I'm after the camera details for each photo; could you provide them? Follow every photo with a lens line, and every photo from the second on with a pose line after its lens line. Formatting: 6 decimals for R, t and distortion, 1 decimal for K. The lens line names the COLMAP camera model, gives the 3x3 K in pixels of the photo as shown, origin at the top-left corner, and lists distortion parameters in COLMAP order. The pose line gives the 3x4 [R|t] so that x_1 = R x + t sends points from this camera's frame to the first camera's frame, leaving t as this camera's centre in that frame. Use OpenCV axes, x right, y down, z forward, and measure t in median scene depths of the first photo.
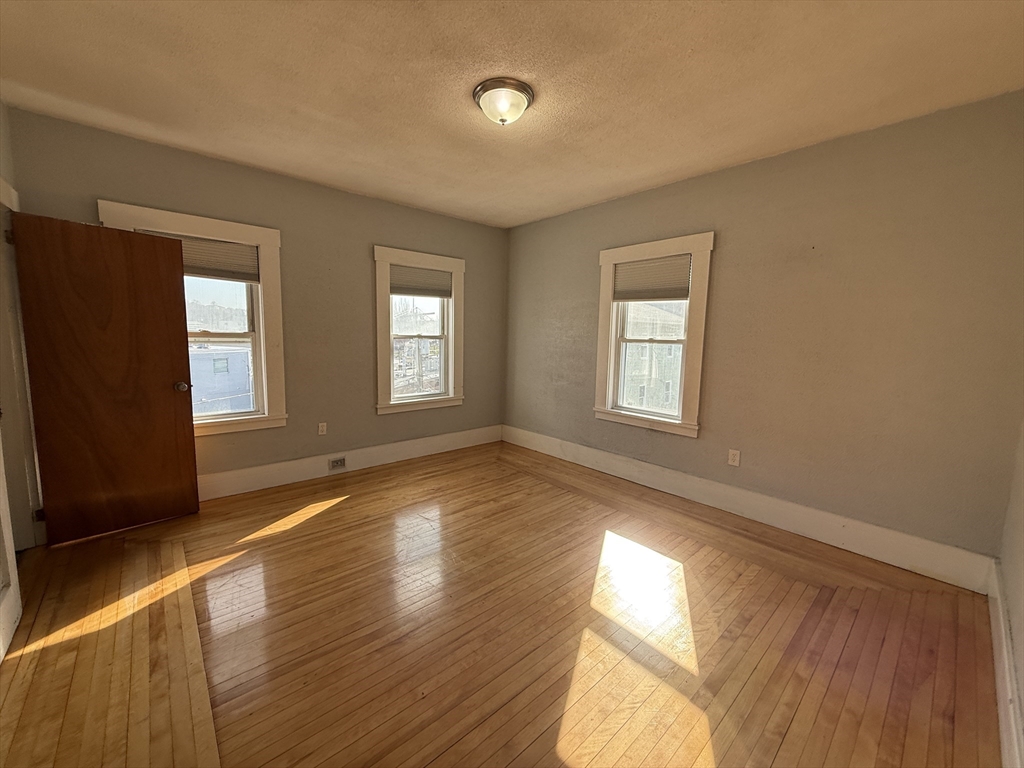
lens RADIAL K [[404.2, 0, 514.5], [0, 404.2, 387.9], [0, 0, 1]] dist [-0.001048, 0.000038]
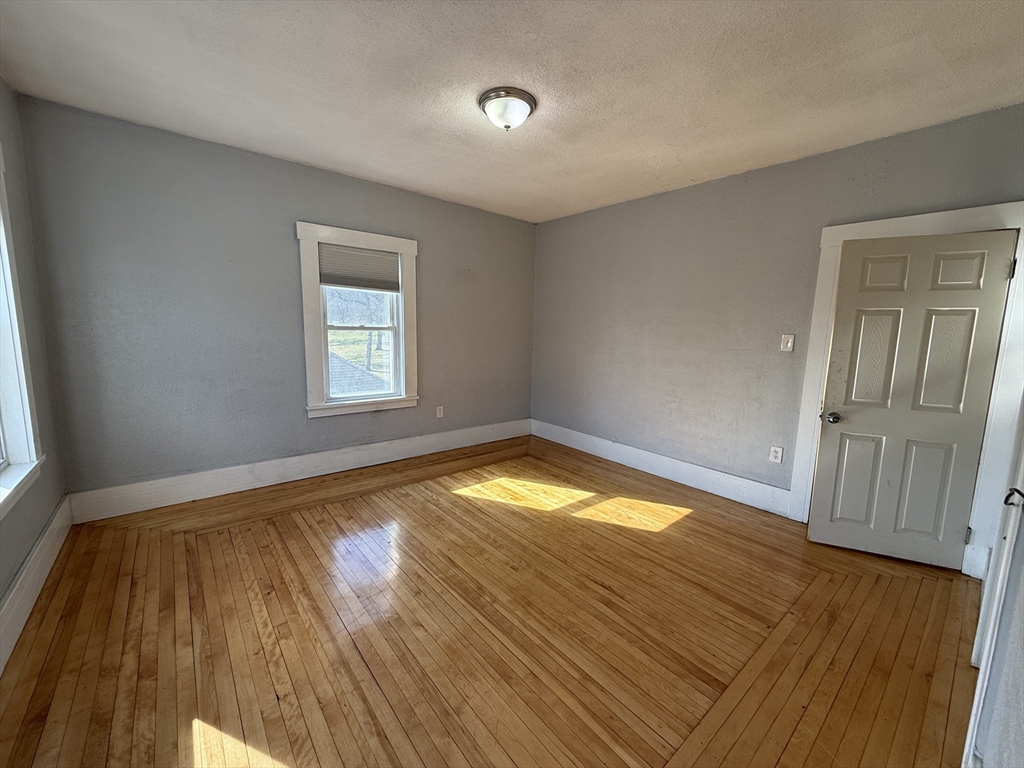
lens RADIAL K [[404.2, 0, 509.6], [0, 404.2, 384.0], [0, 0, 1]] dist [-0.001048, 0.000038]
pose [[0.040110, -0.151986, 0.987568, -0.695839], [0.109381, 0.983092, 0.146855, -0.086190], [-0.993190, 0.102131, 0.056056, 0.585494]]
